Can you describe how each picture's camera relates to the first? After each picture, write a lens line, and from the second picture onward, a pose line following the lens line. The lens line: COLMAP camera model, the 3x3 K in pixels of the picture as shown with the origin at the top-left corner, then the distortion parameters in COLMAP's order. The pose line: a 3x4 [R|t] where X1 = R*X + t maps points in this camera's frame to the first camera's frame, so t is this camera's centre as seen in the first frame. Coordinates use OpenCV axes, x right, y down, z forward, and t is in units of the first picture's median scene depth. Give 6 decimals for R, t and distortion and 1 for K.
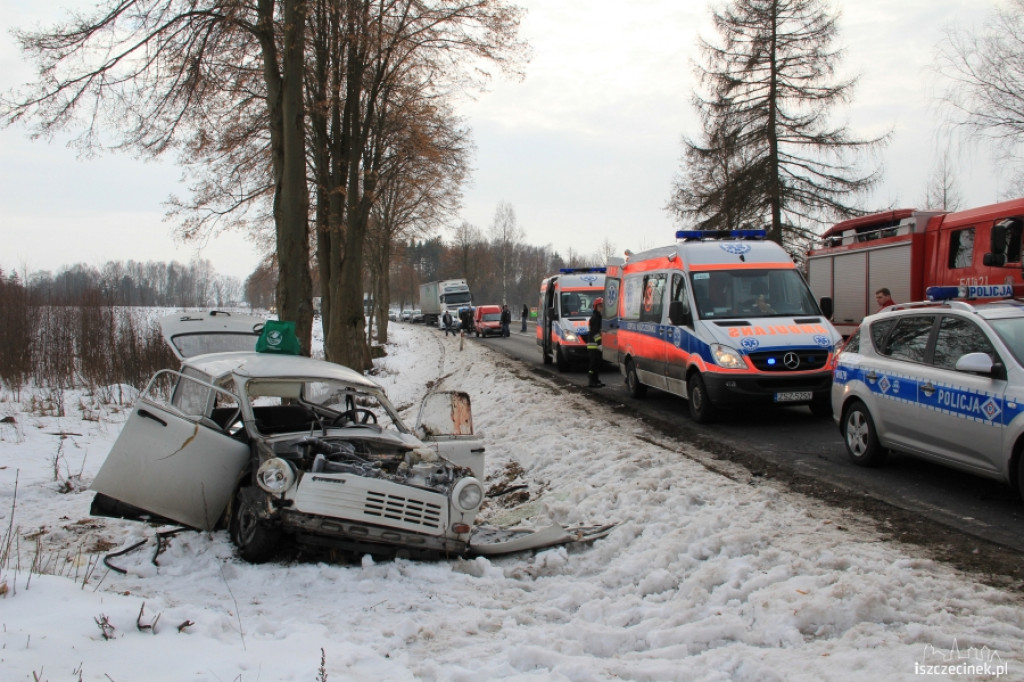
lens RADIAL K [[922.1, 0, 492.4], [0, 922.1, 341.5], [0, 0, 1]] dist [-0.054337, 0.003814]
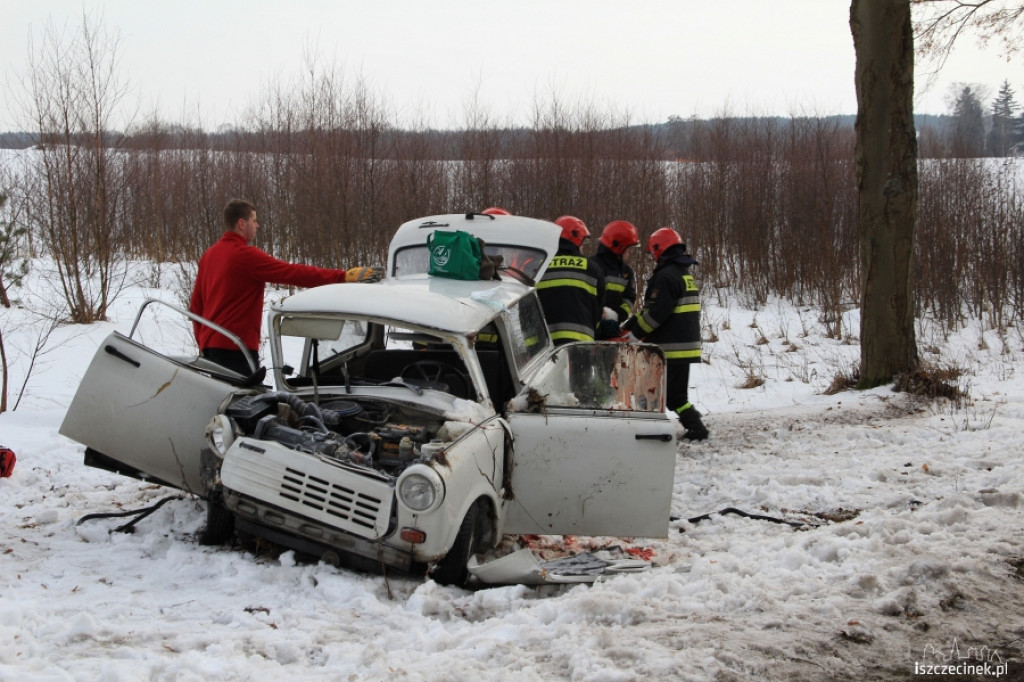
lens RADIAL K [[1734.4, 0, 512.7], [0, 1734.4, 344.5], [0, 0, 1]] dist [0.114858, 0.978097]
pose [[0.695327, 0.052171, -0.716797, 0.991325], [-0.000106, 0.997369, 0.072490, -0.042077], [0.718694, -0.050328, 0.693503, 0.134828]]
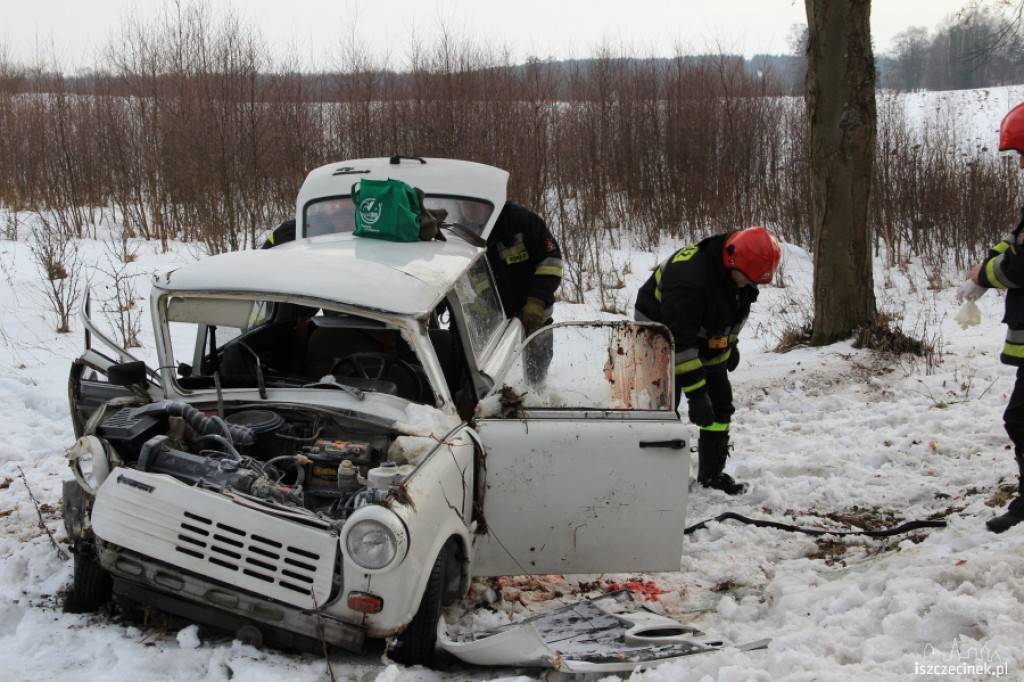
lens RADIAL K [[1658.2, 0, 514.4], [0, 1658.2, 333.2], [0, 0, 1]] dist [0.114382, 0.774896]
pose [[0.753345, 0.058021, -0.655061, 0.644897], [0.015128, 0.994308, 0.105468, -0.045584], [0.657451, -0.089364, 0.748179, 0.375370]]
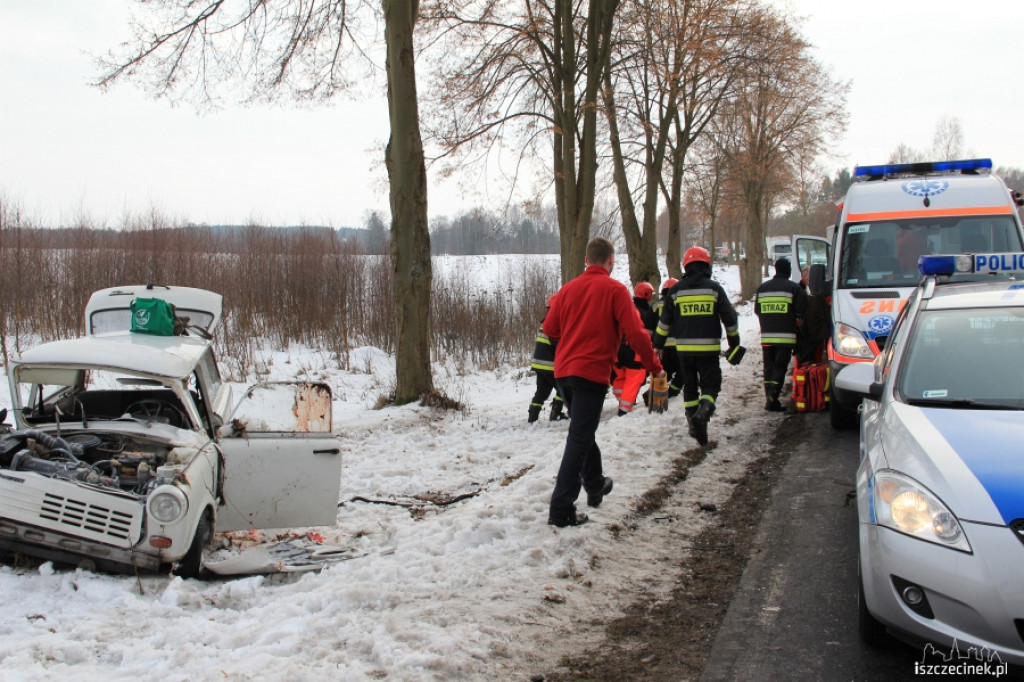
lens RADIAL K [[1104.4, 0, 526.0], [0, 1104.4, 339.2], [0, 0, 1]] dist [-0.087537, 0.263266]
pose [[0.917933, 0.022716, -0.396084, 0.715835], [-0.006264, 0.999065, 0.042780, -0.040270], [0.396686, -0.036788, 0.917217, 0.181320]]
